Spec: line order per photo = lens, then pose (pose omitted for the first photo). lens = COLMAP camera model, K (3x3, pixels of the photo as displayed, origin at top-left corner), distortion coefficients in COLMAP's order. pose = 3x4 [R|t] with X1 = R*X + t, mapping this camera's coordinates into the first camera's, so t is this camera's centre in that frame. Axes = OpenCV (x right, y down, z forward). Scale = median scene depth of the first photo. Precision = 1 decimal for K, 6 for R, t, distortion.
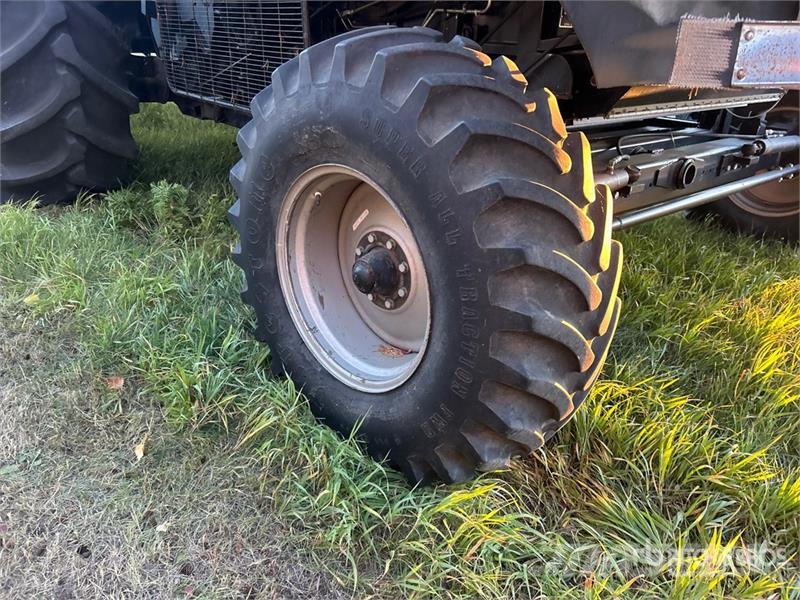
lens RADIAL K [[593.5, 0, 400.0], [0, 593.5, 300.0], [0, 0, 1]] dist [0.014479, 0.002714]
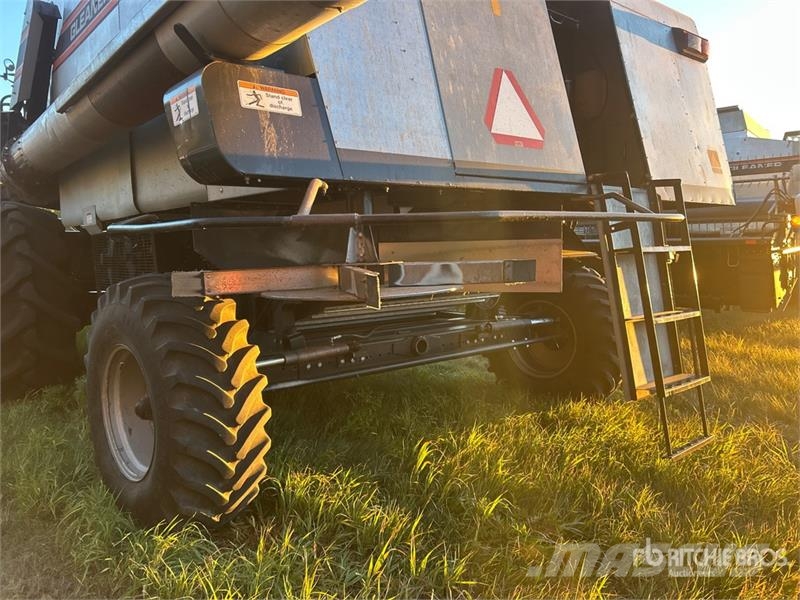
lens RADIAL K [[593.5, 0, 400.0], [0, 593.5, 300.0], [0, 0, 1]] dist [0.014479, 0.002714]
pose [[0.997984, -0.061959, -0.013743, 0.680851], [0.053710, 0.939910, -0.337171, 0.265920], [0.033808, 0.335753, 0.941343, -0.639536]]
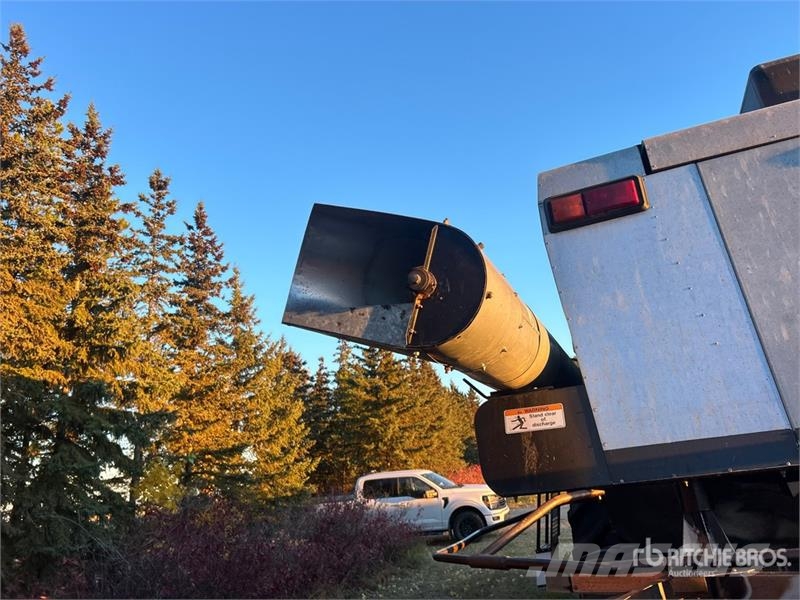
lens RADIAL K [[593.5, 0, 400.0], [0, 593.5, 300.0], [0, 0, 1]] dist [0.014479, 0.002714]
pose [[0.490046, -0.362021, -0.792966, 1.305333], [-0.252862, 0.811530, -0.526763, 0.079496], [0.834216, 0.458649, 0.306146, -0.483355]]
